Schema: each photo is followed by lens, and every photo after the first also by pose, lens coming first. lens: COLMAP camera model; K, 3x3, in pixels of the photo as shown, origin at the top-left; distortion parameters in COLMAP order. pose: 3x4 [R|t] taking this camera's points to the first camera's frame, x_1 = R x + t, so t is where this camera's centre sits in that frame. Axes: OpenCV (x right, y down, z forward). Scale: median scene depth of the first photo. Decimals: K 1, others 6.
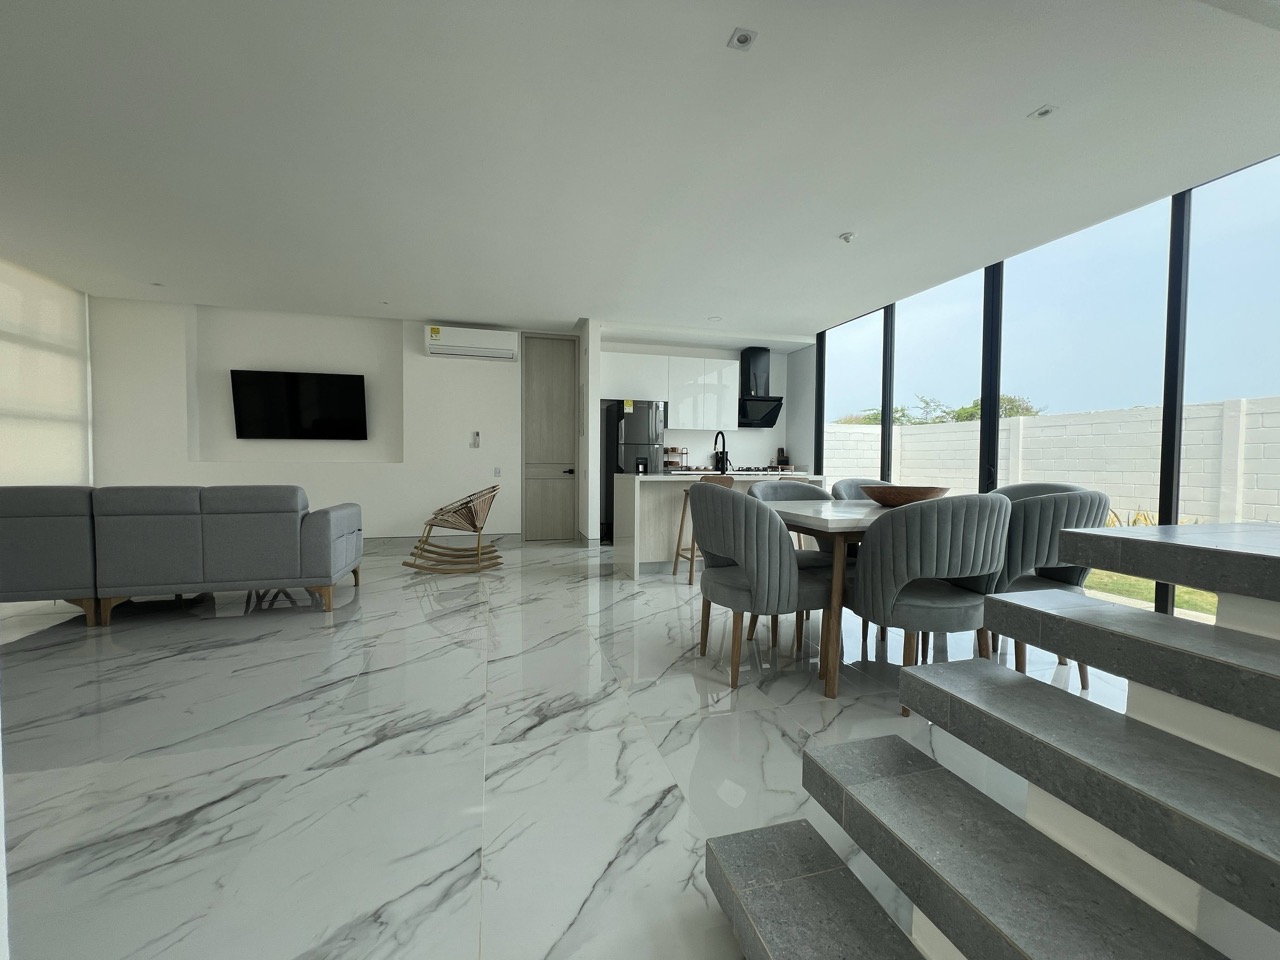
lens RADIAL K [[511.4, 0, 636.3], [0, 511.4, 483.7], [0, 0, 1]] dist [-0.003614, 0.001009]
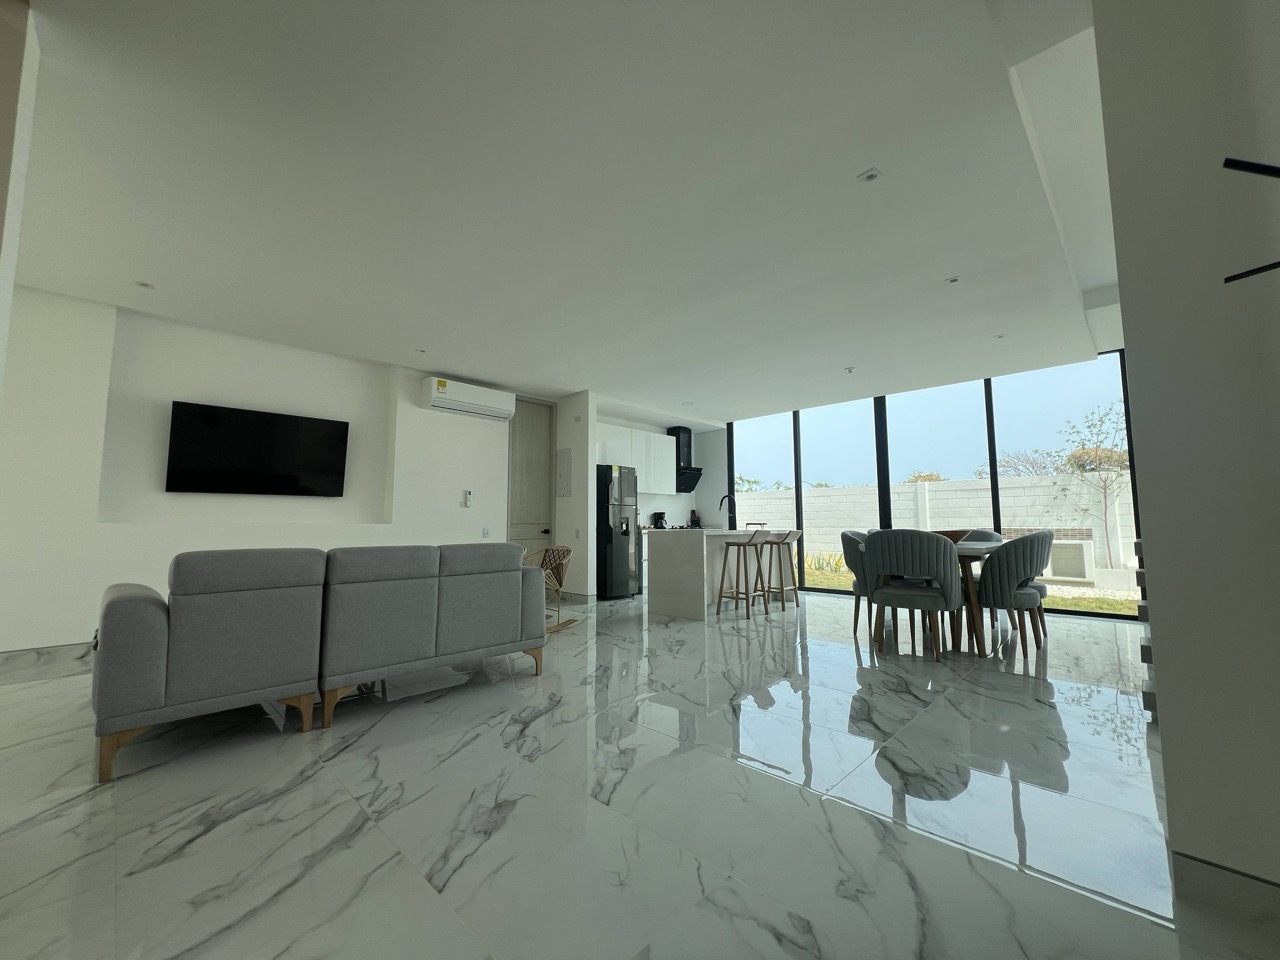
lens RADIAL K [[511.4, 0, 650.6], [0, 511.4, 470.6], [0, 0, 1]] dist [-0.003614, 0.001009]
pose [[0.858776, 0.045192, 0.510355, -0.516032], [0.032027, 0.989419, -0.141505, 0.007586], [-0.511350, 0.137866, 0.848242, 0.016027]]
